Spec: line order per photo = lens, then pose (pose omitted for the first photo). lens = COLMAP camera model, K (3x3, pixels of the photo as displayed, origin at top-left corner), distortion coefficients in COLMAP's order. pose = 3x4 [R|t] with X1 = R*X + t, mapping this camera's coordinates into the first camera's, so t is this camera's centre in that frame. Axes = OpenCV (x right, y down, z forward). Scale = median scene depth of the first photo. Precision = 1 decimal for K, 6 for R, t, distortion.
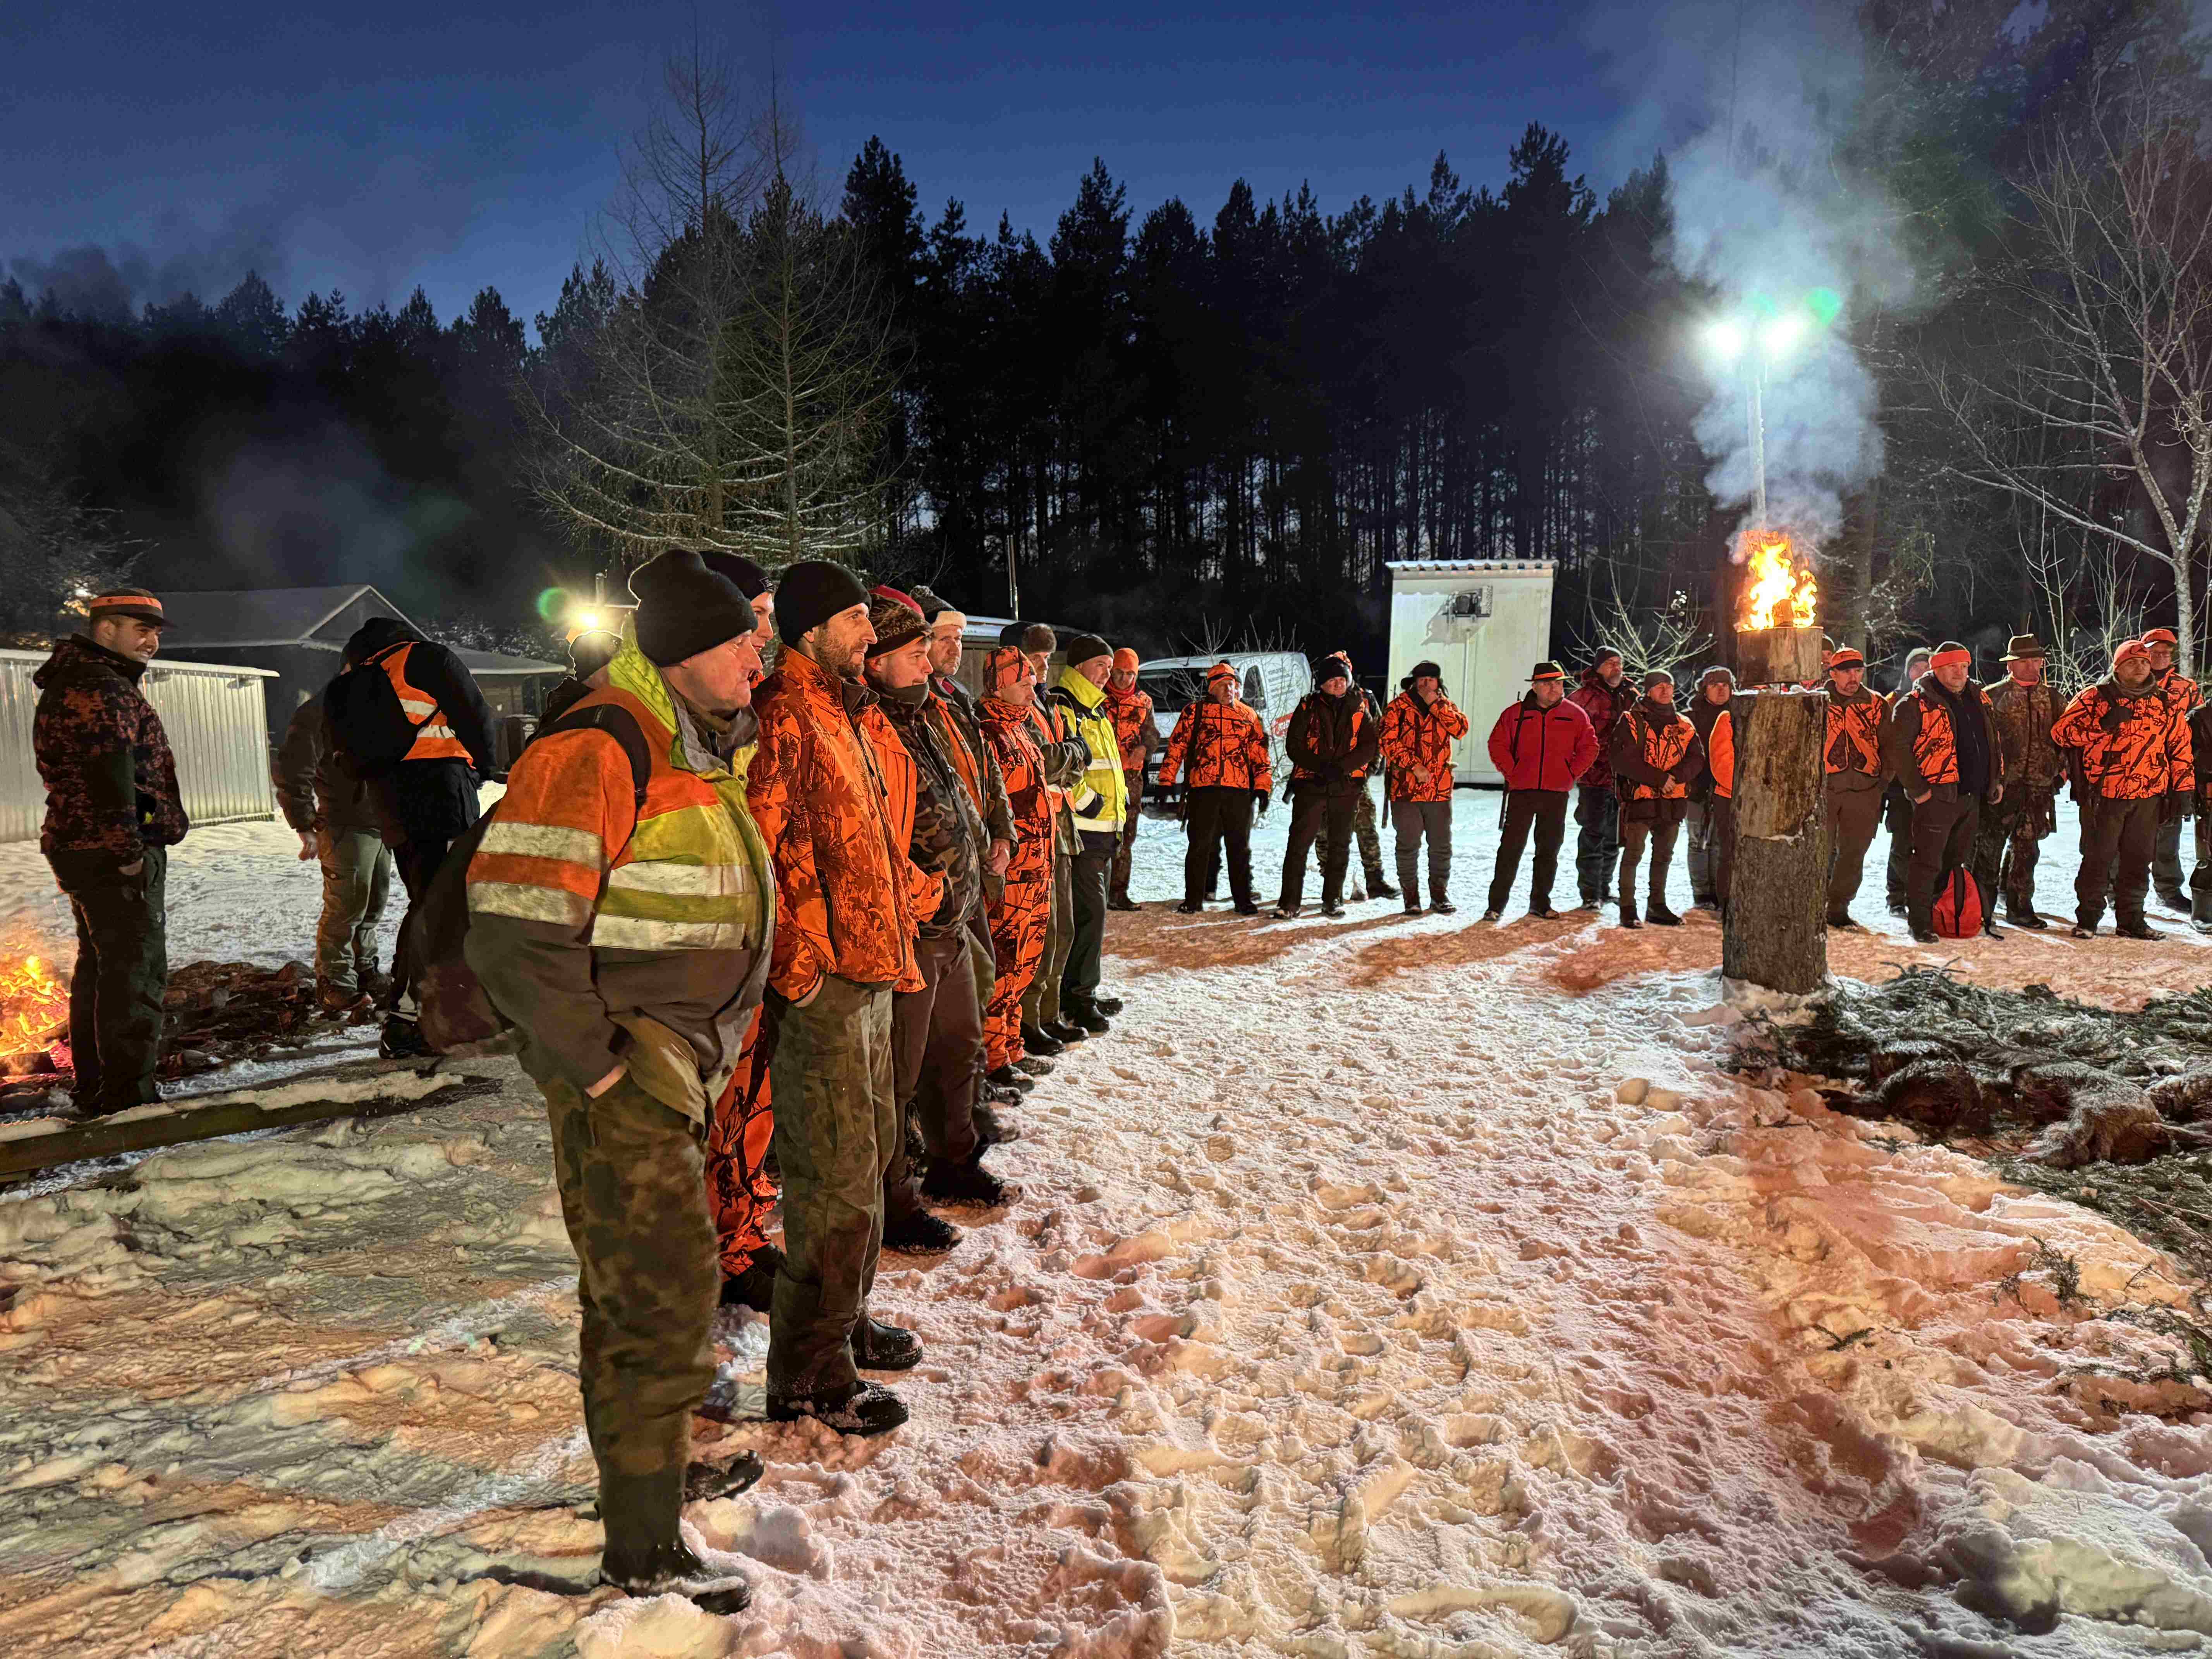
lens RADIAL K [[1616.4, 0, 1106.0], [0, 1616.4, 829.5], [0, 0, 1]] dist [0.170969, -0.170003]
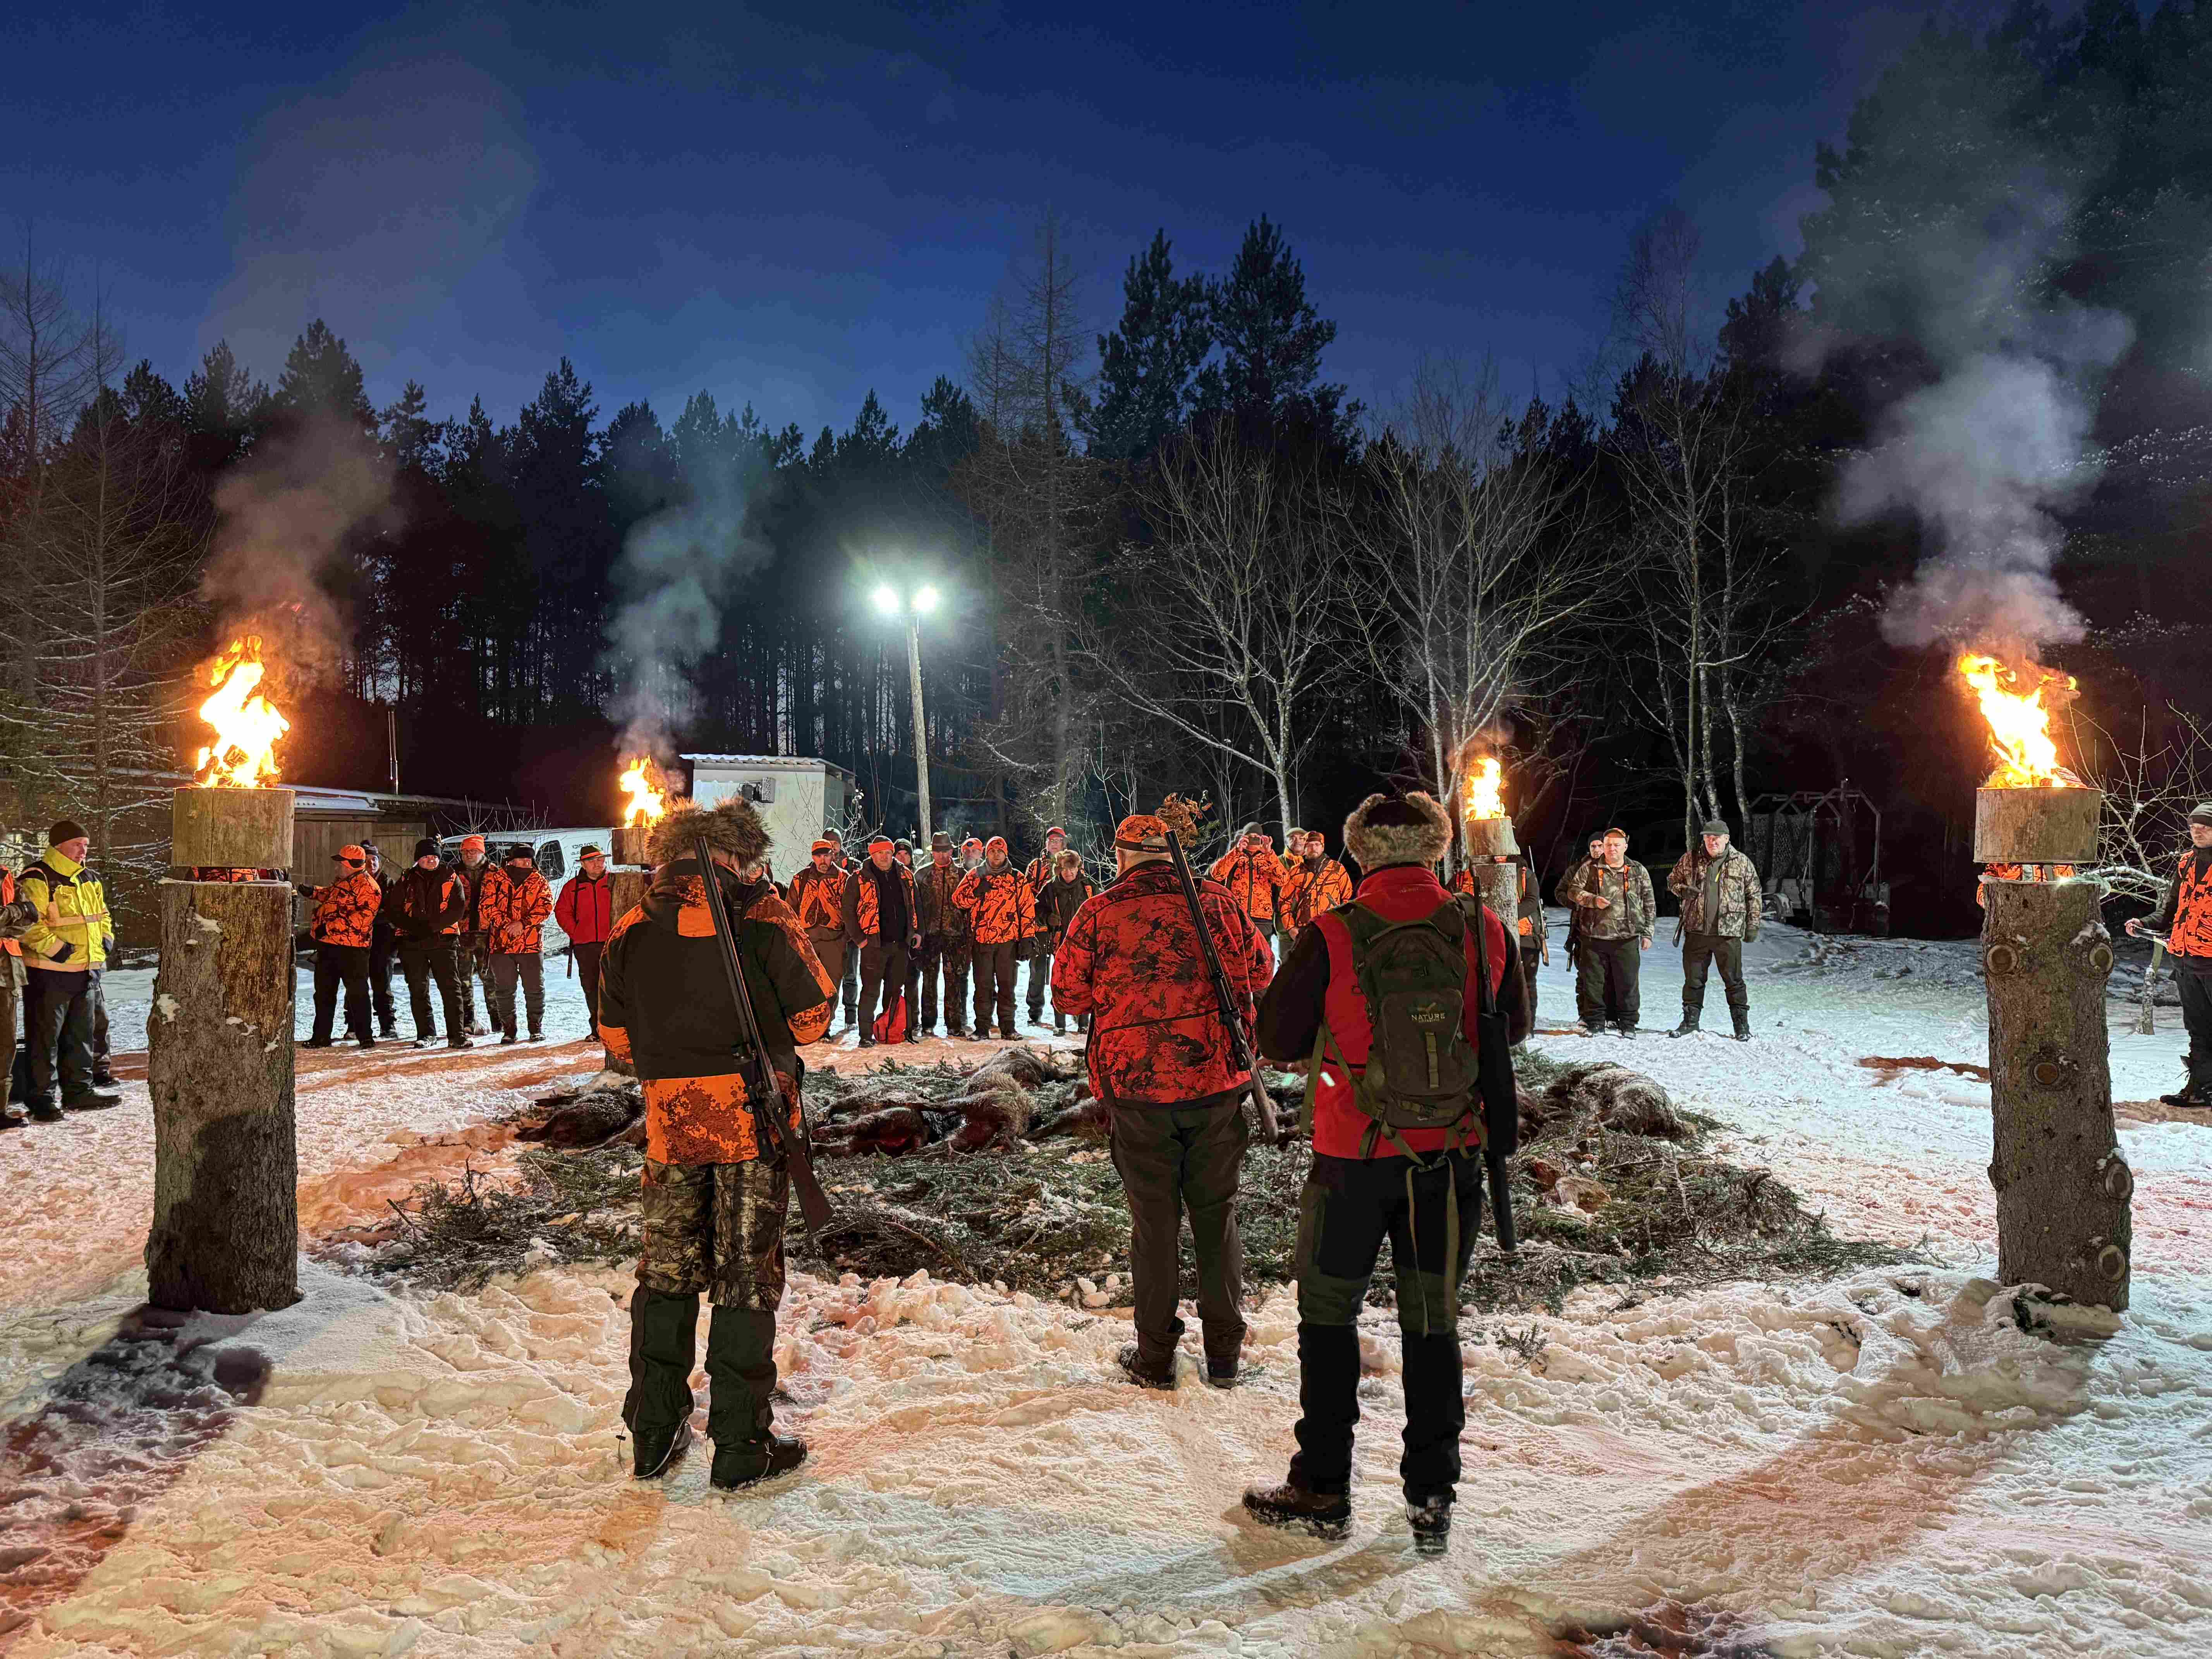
lens RADIAL K [[1616.4, 0, 1106.0], [0, 1616.4, 829.5], [0, 0, 1]] dist [0.170969, -0.170003]
pose [[0.966447, 0.007867, 0.256746, 0.140052], [0.018774, 0.994694, -0.101147, 0.011364], [-0.256180, 0.102573, 0.961171, -0.164090]]
